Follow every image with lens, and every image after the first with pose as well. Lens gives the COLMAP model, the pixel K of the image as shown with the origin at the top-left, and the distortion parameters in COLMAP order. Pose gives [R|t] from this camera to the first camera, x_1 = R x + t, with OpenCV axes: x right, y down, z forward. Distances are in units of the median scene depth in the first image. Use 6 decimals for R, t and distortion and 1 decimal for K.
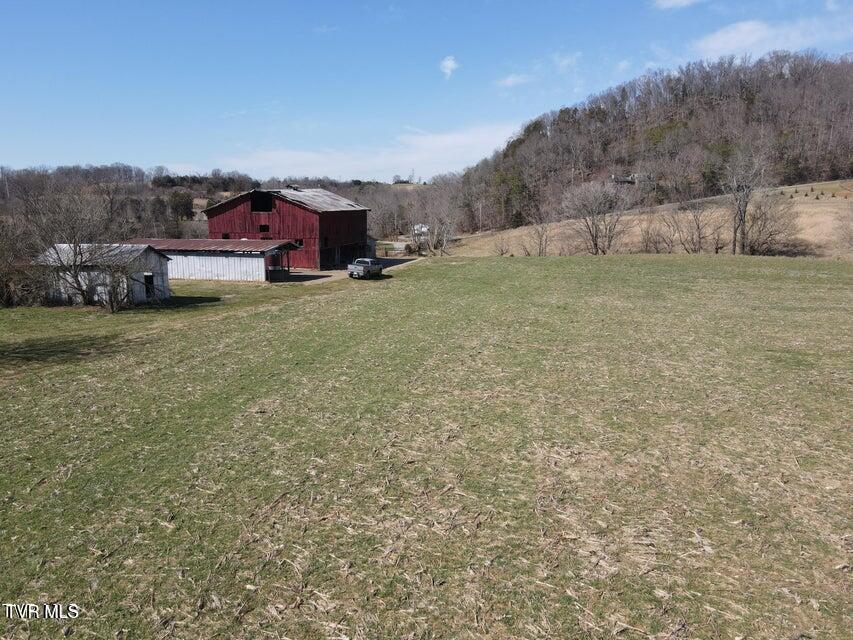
lens RADIAL K [[626.1, 0, 426.5], [0, 626.1, 319.6], [0, 0, 1]] dist [0.004563, 0.020505]
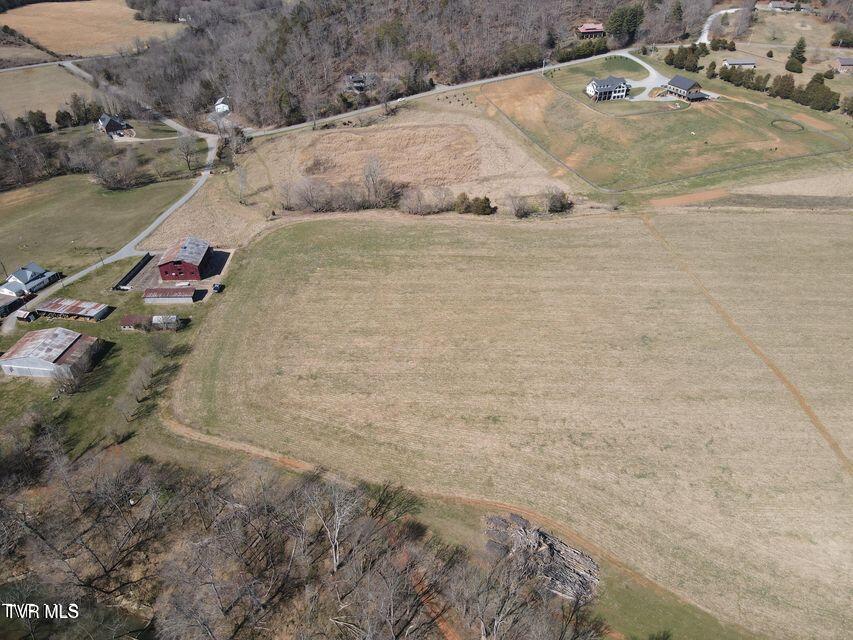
lens RADIAL K [[626.1, 0, 427.1], [0, 626.1, 321.8], [0, 0, 1]] dist [0.004563, 0.020505]
pose [[0.963726, -0.147788, 0.222239, 0.057206], [0.043645, 0.908751, 0.415051, -0.328370], [-0.263299, -0.390296, 0.882237, -0.627101]]
